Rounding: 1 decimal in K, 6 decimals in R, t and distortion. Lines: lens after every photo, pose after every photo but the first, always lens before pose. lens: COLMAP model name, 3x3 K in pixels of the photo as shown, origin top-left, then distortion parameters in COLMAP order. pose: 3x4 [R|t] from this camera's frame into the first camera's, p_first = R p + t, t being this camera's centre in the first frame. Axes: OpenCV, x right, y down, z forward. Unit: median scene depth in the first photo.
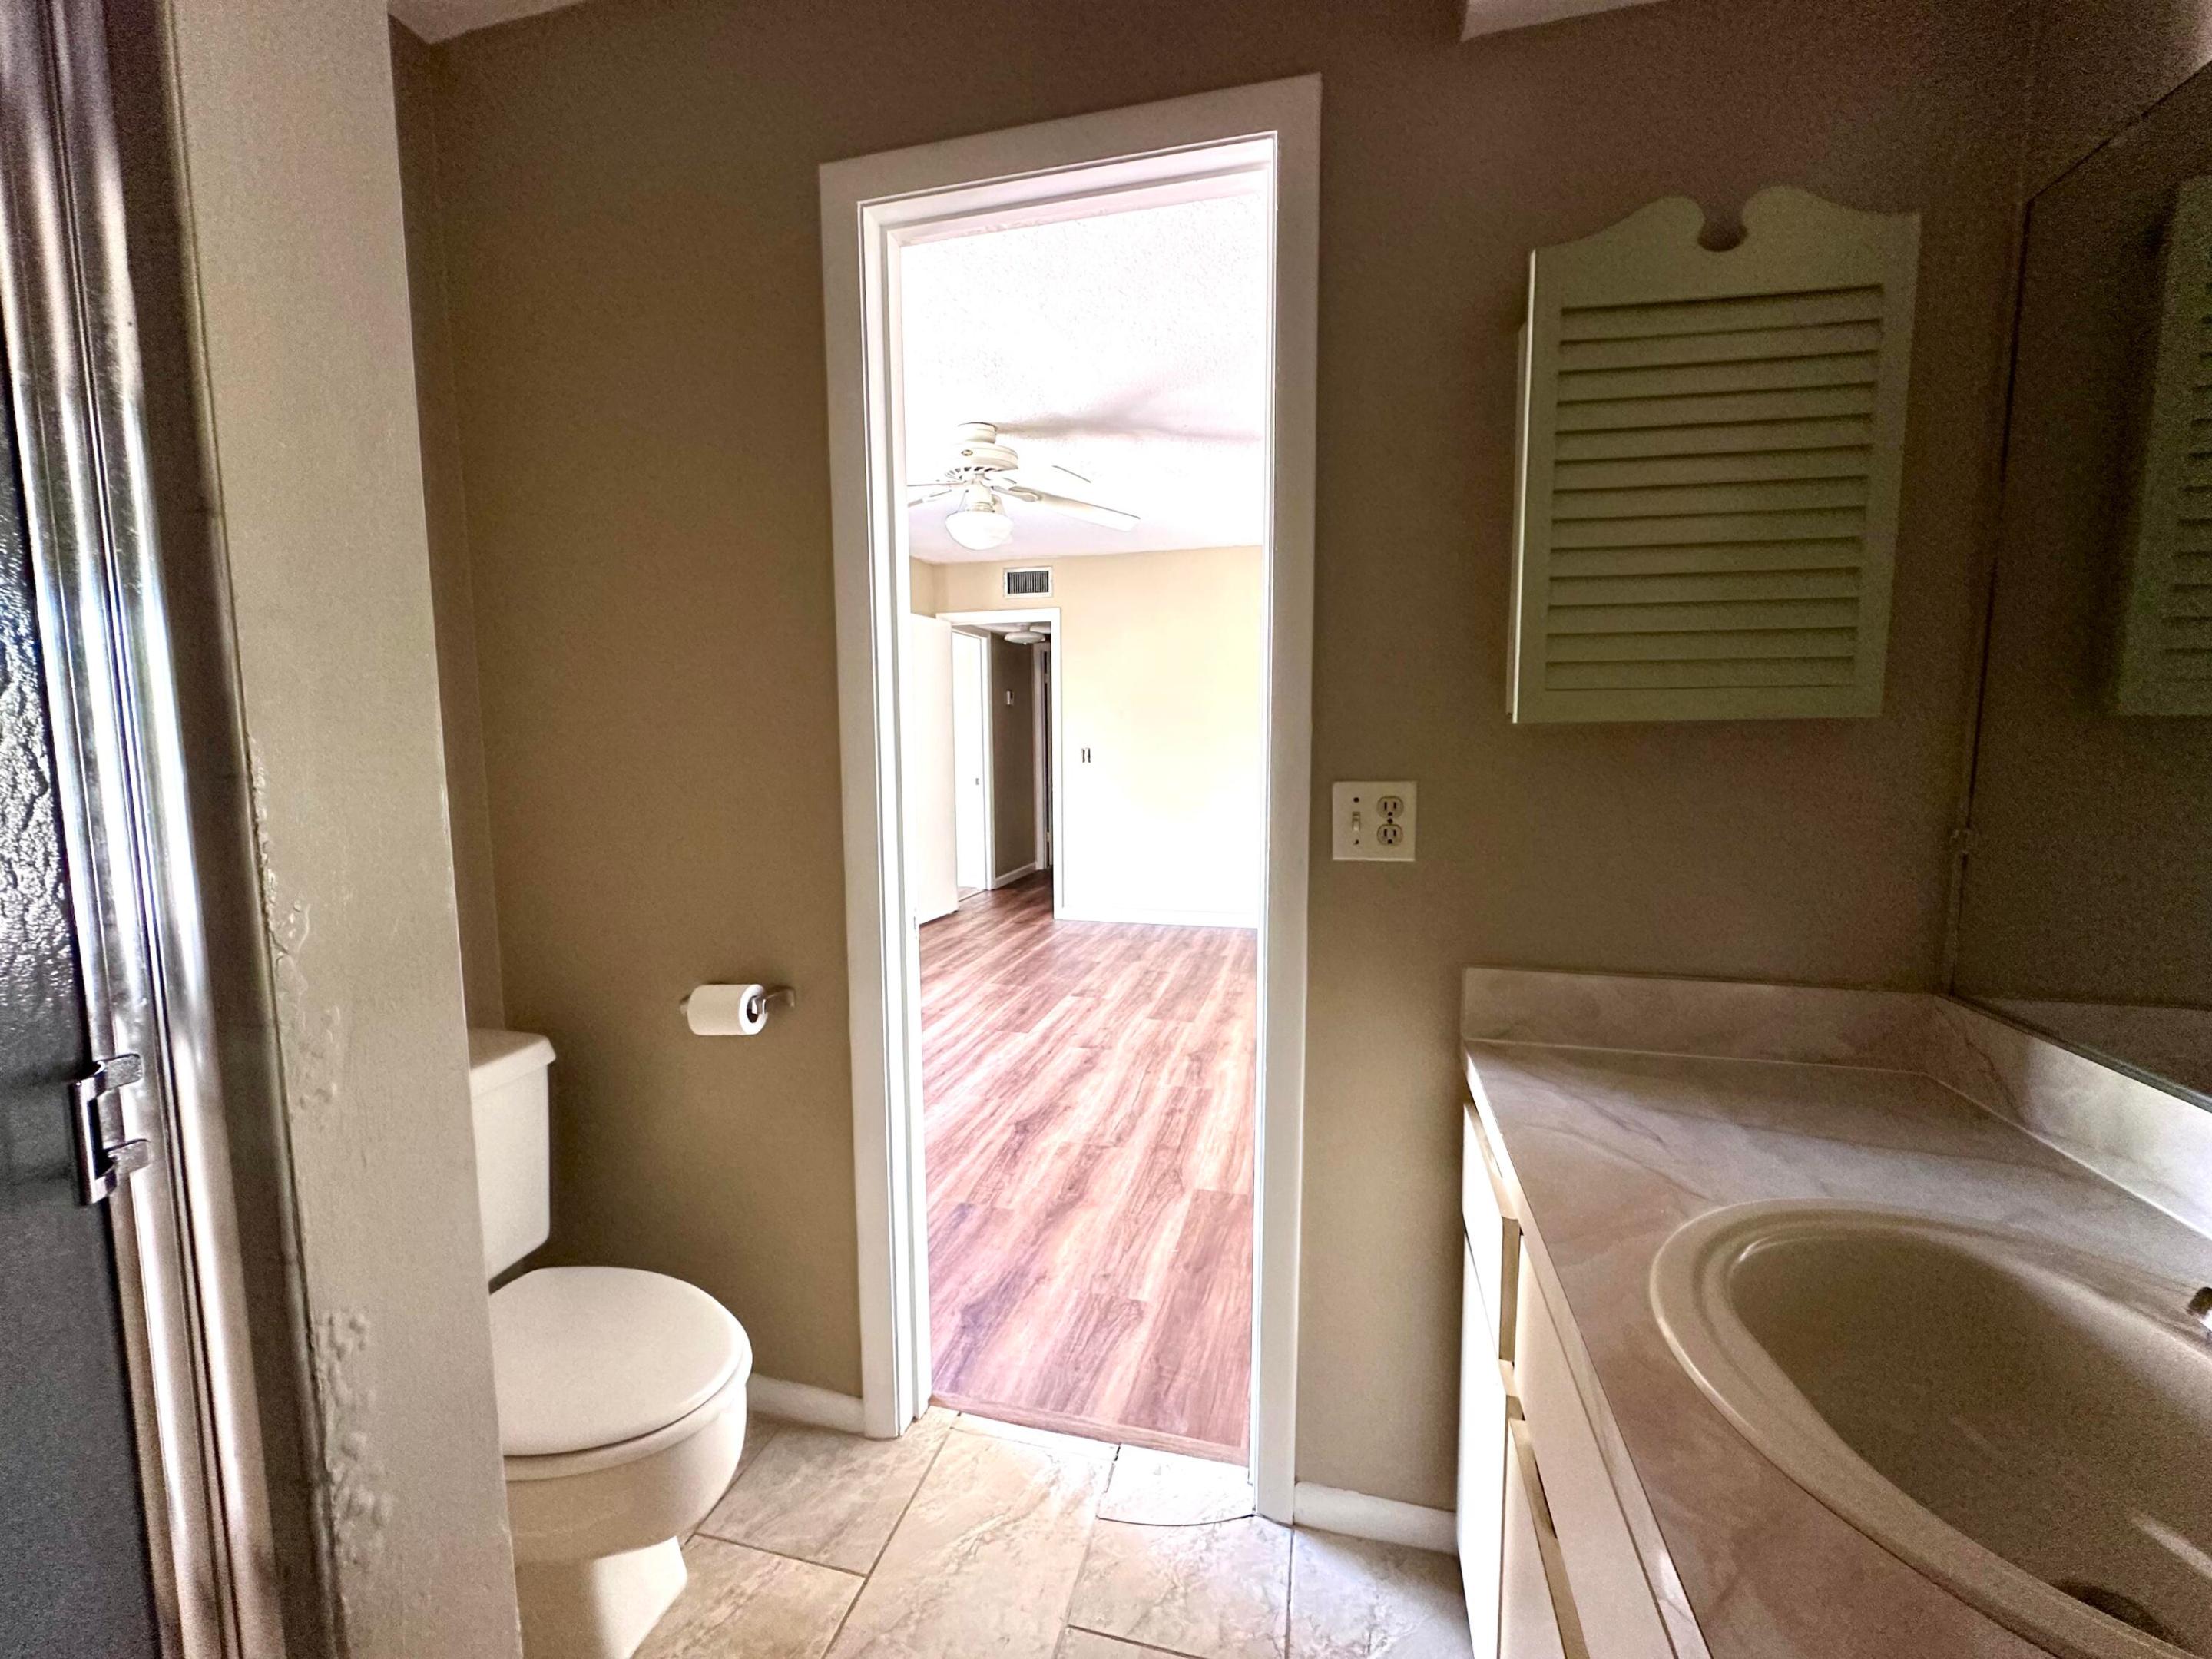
lens RADIAL K [[890.9, 0, 1112.8], [0, 890.9, 830.2], [0, 0, 1]] dist [0.010058, -0.000262]
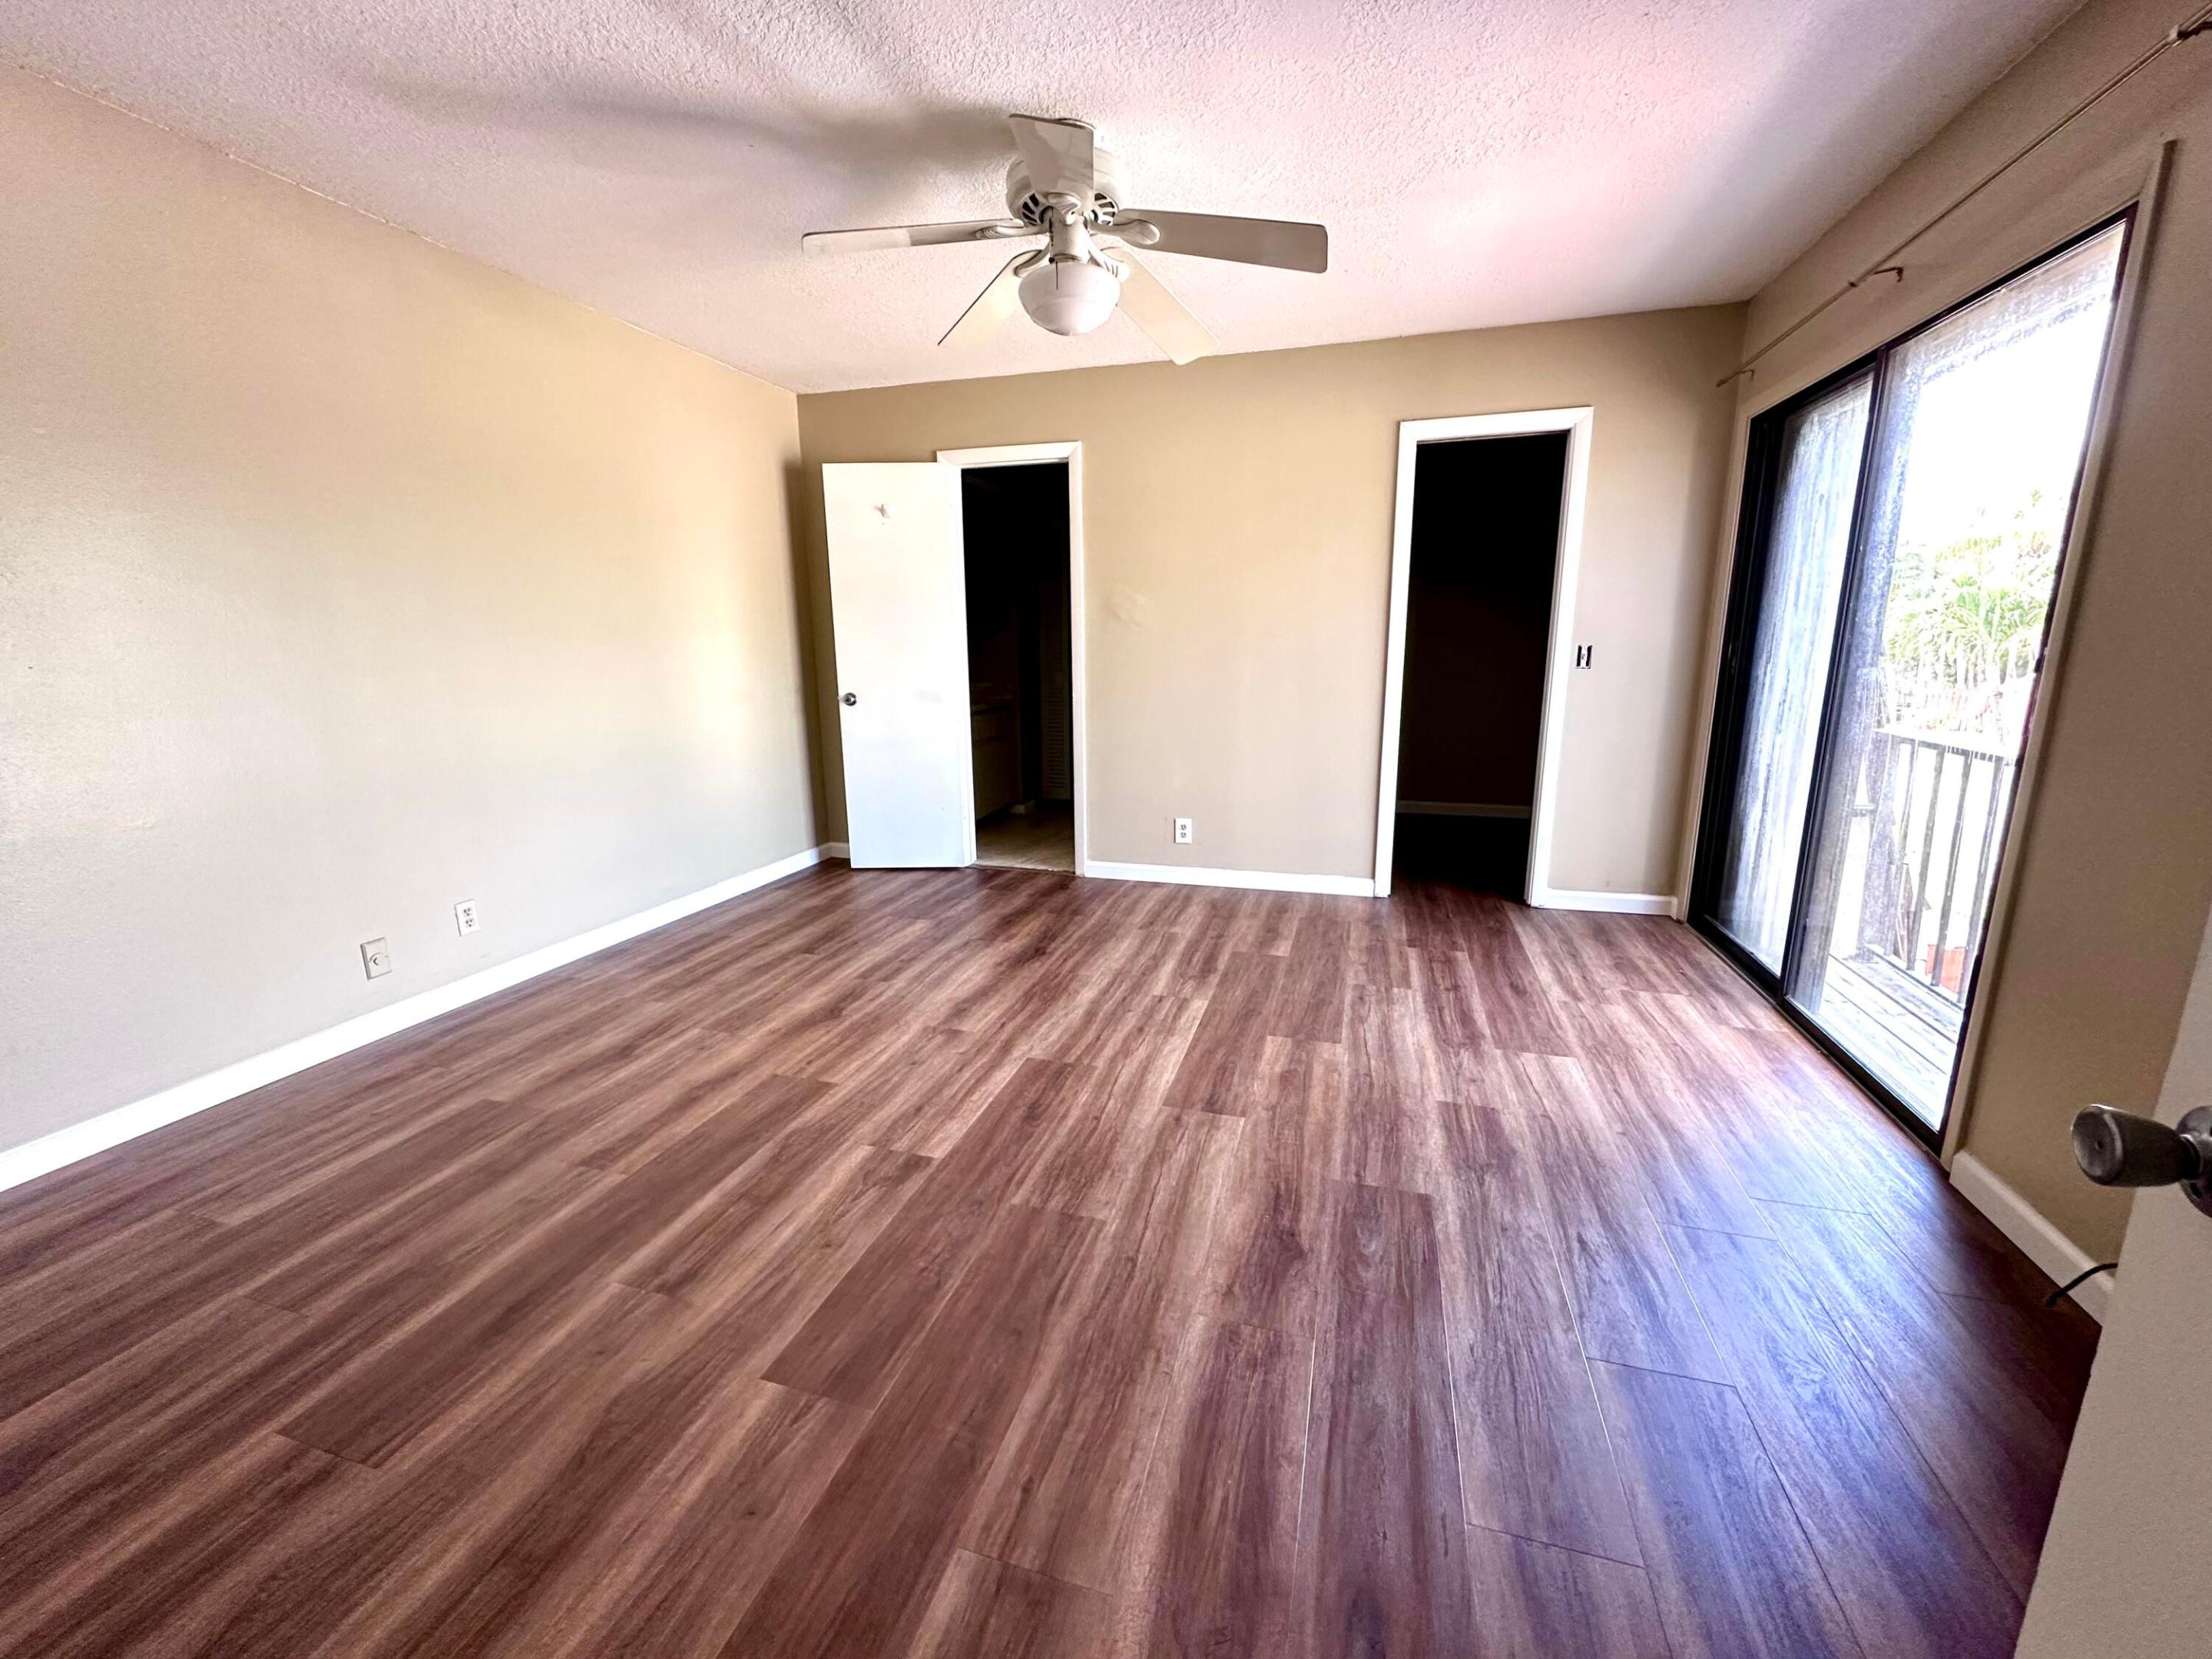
lens RADIAL K [[890.9, 0, 1124.7], [0, 890.9, 838.3], [0, 0, 1]] dist [0.010058, -0.000262]
pose [[-0.999597, 0.014275, 0.024549, -0.199482], [0.021489, 0.945376, 0.325272, -0.166770], [-0.018565, 0.325668, -0.945302, 1.678778]]
